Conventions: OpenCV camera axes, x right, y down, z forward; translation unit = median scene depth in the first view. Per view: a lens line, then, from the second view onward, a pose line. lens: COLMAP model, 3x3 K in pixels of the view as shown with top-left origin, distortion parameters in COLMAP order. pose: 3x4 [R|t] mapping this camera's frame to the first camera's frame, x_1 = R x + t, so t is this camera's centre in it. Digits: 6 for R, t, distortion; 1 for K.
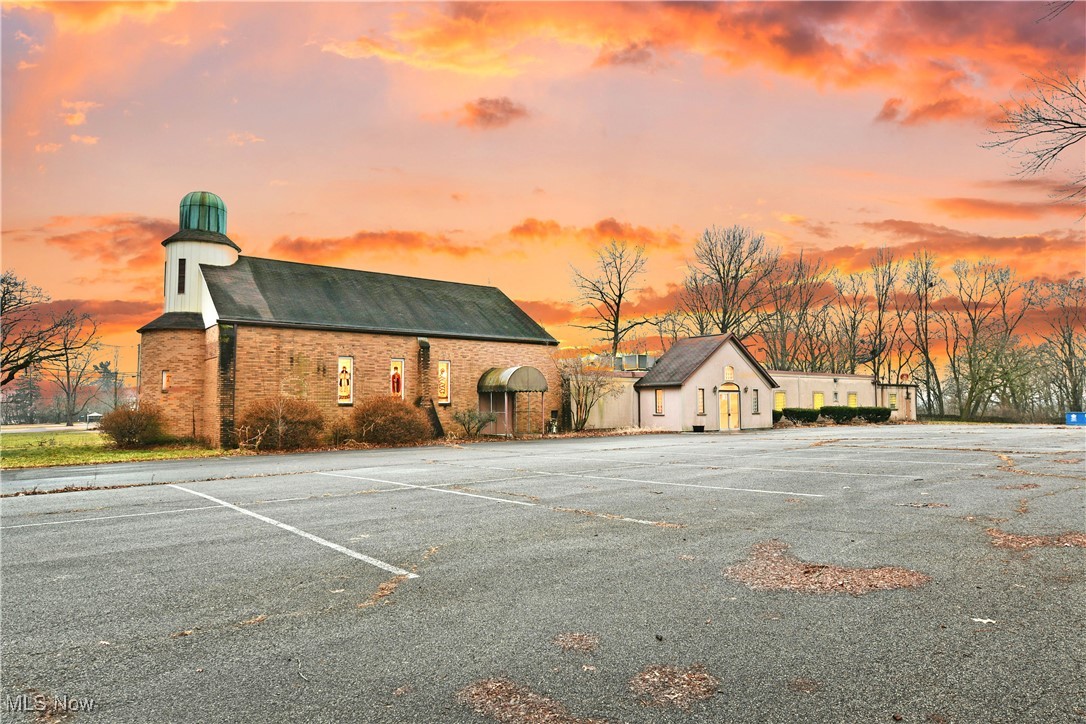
lens RADIAL K [[667.2, 0, 543.2], [0, 667.2, 365.8], [0, 0, 1]] dist [-0.017958, -0.002748]
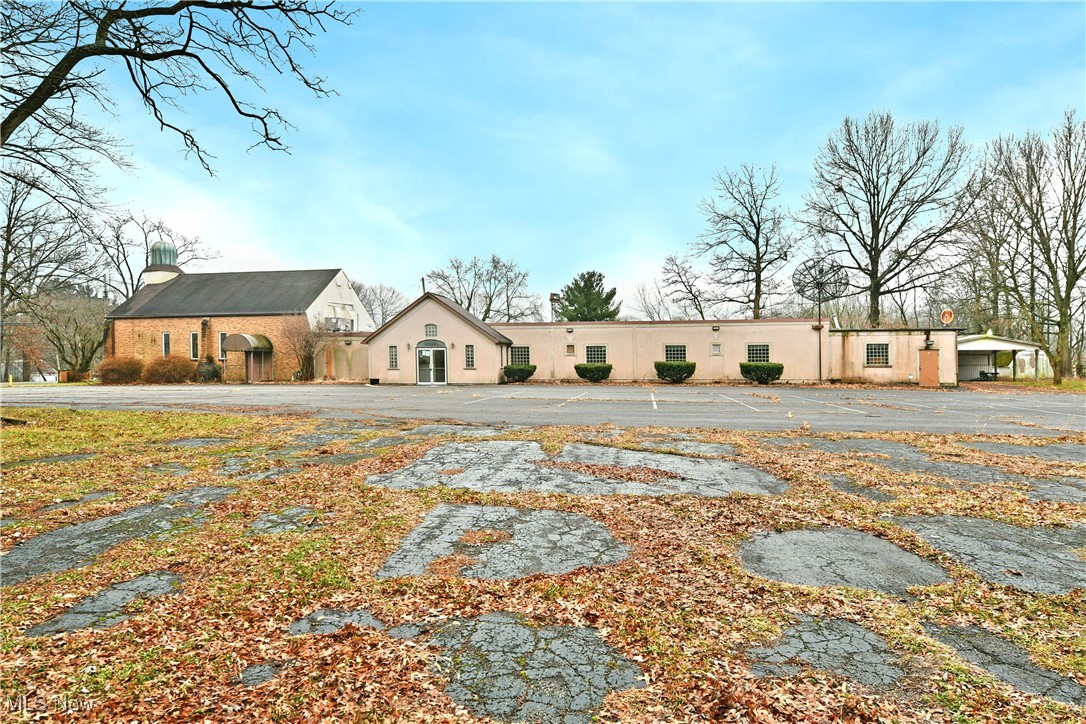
lens RADIAL K [[667.2, 0, 537.6], [0, 667.2, 362.1], [0, 0, 1]] dist [-0.017958, -0.002748]
pose [[0.654325, 0.012759, -0.756106, 1.410916], [0.050362, 0.996903, 0.060405, 0.006920], [0.754535, -0.077604, 0.651656, 0.516325]]
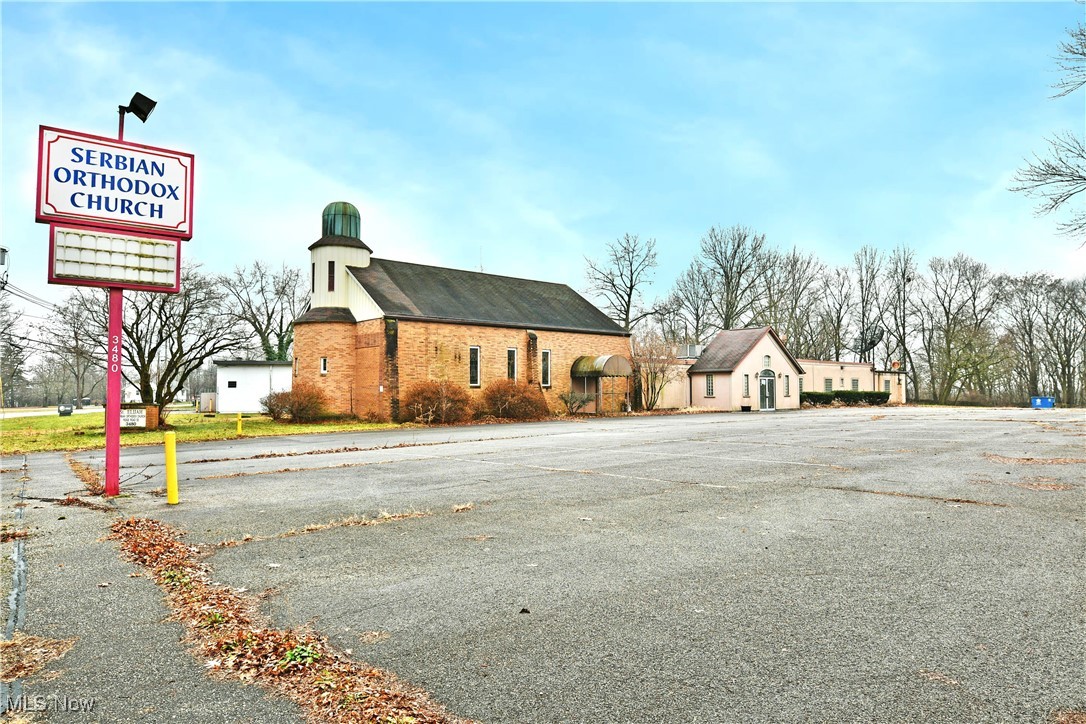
lens RADIAL K [[667.2, 0, 544.7], [0, 667.2, 361.0], [0, 0, 1]] dist [-0.017958, -0.002748]
pose [[0.998574, 0.005086, 0.053151, -0.201987], [-0.005891, 0.999870, 0.015002, -0.005208], [-0.053068, -0.015294, 0.998474, -0.165179]]
